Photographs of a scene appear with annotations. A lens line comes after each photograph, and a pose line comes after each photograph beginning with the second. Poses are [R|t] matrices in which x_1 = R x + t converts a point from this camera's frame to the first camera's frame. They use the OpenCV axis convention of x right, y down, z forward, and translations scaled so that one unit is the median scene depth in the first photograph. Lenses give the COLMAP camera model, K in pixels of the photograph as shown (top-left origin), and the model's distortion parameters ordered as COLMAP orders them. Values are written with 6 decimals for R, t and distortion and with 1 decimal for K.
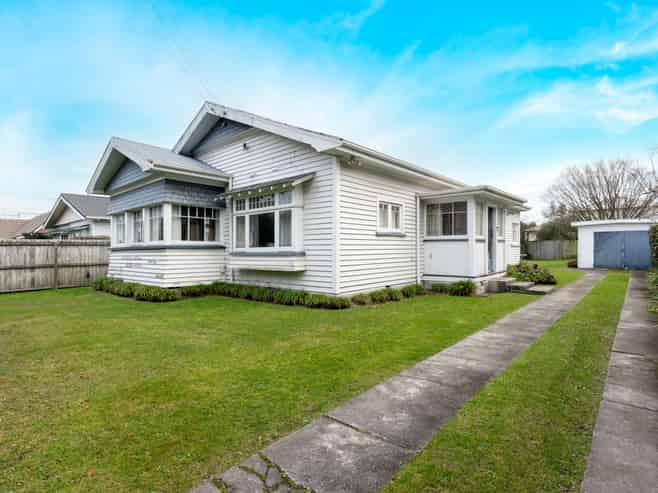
lens RADIAL K [[346.3, 0, 328.9], [0, 346.3, 248.8], [0, 0, 1]] dist [-0.000903, -0.000462]
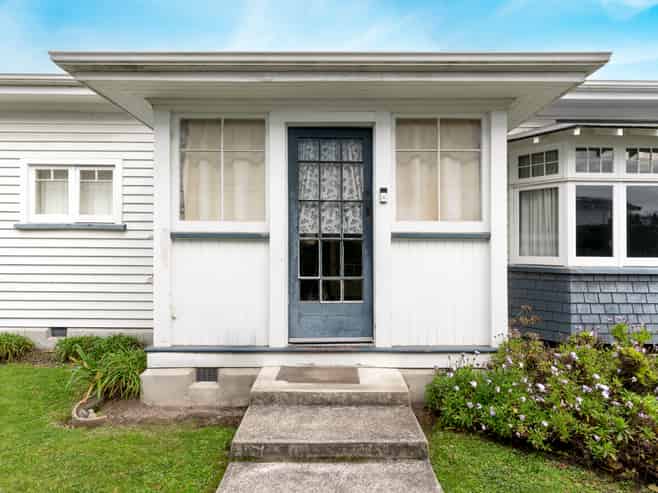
lens RADIAL K [[346.3, 0, 329.0], [0, 346.3, 245.2], [0, 0, 1]] dist [-0.000903, -0.000462]
pose [[0.669245, 0.010650, -0.742966, 0.806795], [-0.013651, 0.999905, 0.002037, -0.020777], [0.742917, 0.008779, 0.669327, 0.942602]]
